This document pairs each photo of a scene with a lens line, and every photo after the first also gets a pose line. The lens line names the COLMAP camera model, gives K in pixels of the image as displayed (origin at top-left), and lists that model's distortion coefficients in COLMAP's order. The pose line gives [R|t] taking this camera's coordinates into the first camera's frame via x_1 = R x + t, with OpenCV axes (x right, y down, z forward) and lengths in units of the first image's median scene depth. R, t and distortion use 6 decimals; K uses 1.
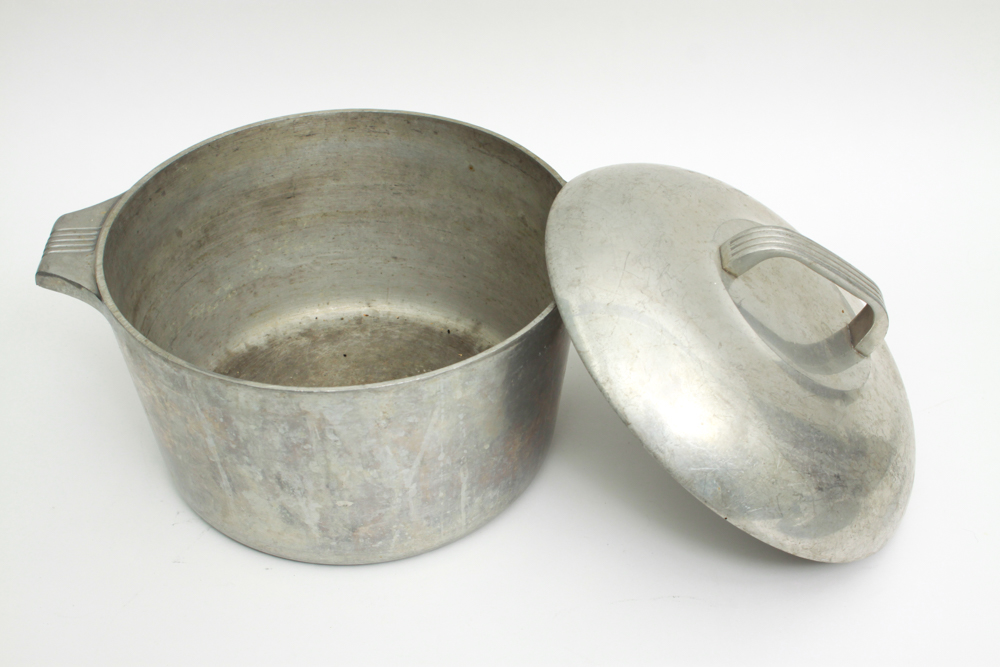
lens RADIAL K [[1497.2, 0, 499.4], [0, 1497.2, 333.9], [0, 0, 1]] dist [0.014947, 0.000000]
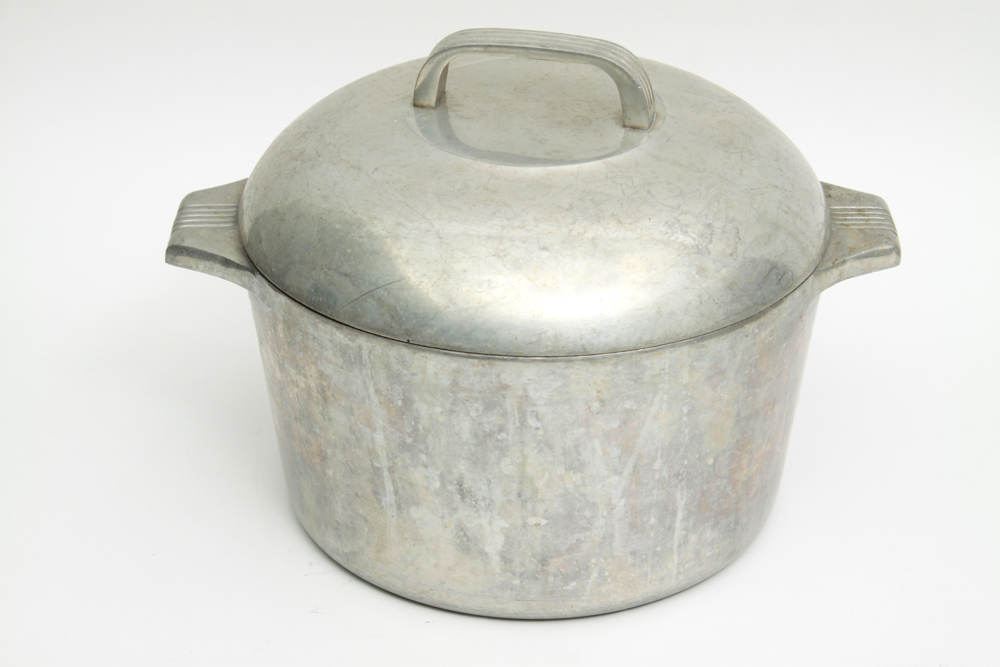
lens RADIAL K [[2598.6, 0, 500.2], [0, 2598.6, 333.2], [0, 0, 1]] dist [0.039256, 0.000000]
pose [[0.999547, 0.026266, -0.014720, -0.105006], [-0.028589, 0.981318, -0.190257, 0.282563], [0.009448, 0.190592, 0.981624, -0.414867]]
